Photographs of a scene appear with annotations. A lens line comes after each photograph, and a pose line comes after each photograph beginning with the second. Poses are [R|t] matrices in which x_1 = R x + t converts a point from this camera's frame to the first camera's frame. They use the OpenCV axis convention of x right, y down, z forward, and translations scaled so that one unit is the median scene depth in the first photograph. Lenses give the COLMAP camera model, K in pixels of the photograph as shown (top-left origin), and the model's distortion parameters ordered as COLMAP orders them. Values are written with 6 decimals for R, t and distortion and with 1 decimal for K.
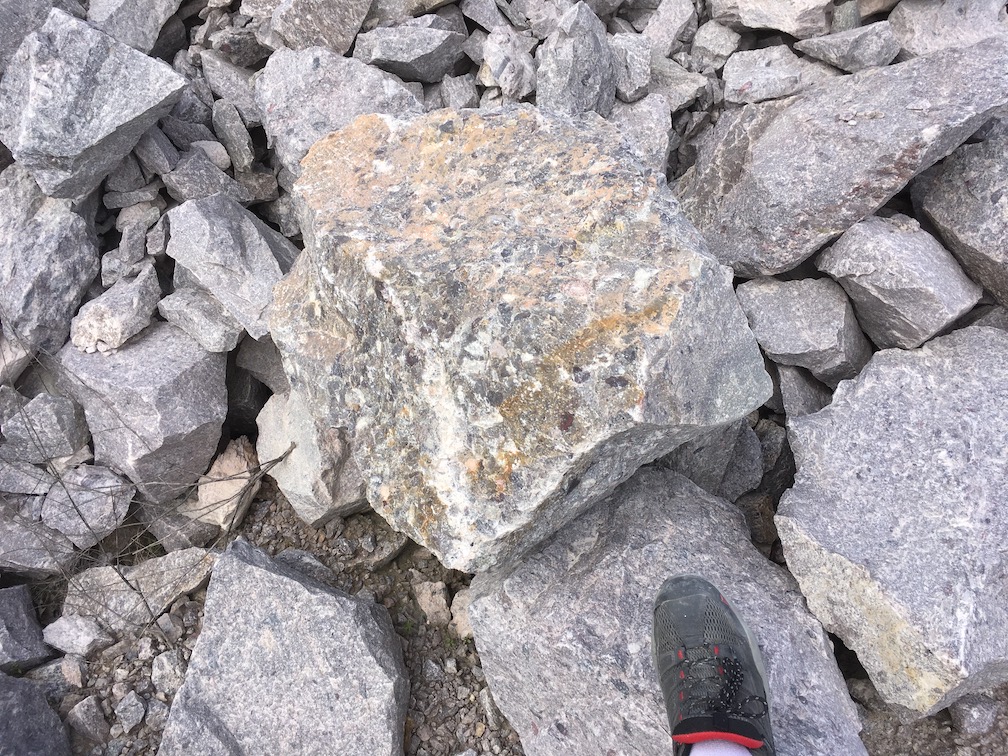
lens RADIAL K [[873.9, 0, 499.5], [0, 873.9, 387.6], [0, 0, 1]] dist [0.088397, -0.124183]
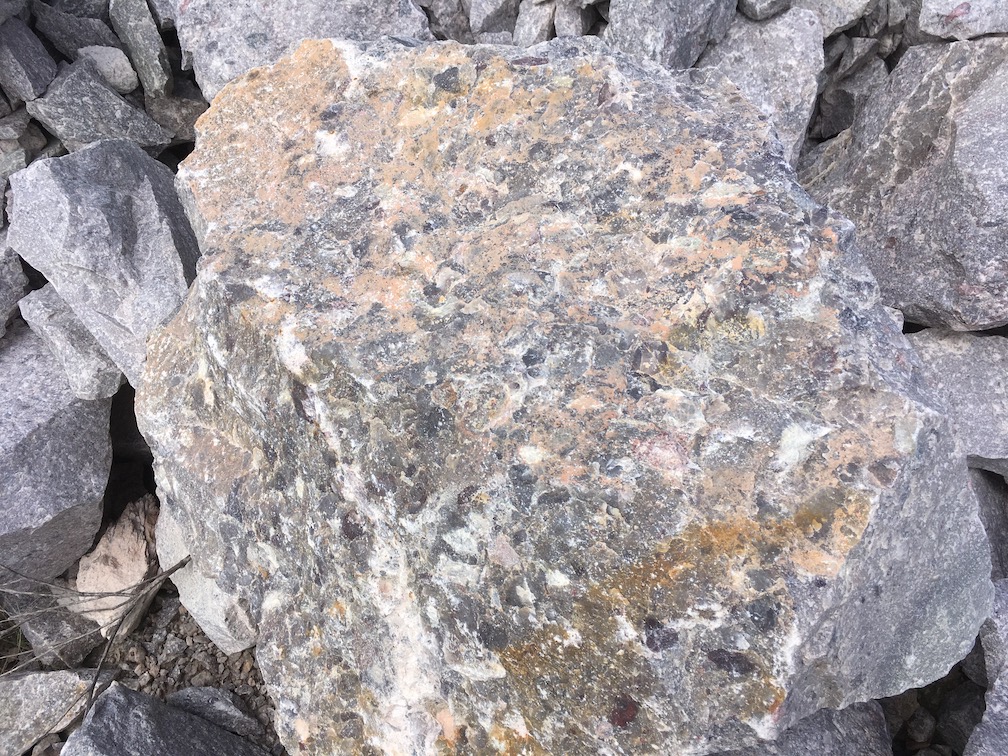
lens RADIAL K [[873.9, 0, 505.3], [0, 873.9, 383.7], [0, 0, 1]] dist [0.088397, -0.124183]
pose [[0.997260, 0.065973, -0.033459, 0.009271], [-0.060363, 0.987230, 0.147423, -0.201286], [0.042758, -0.144999, 0.988508, 0.444864]]
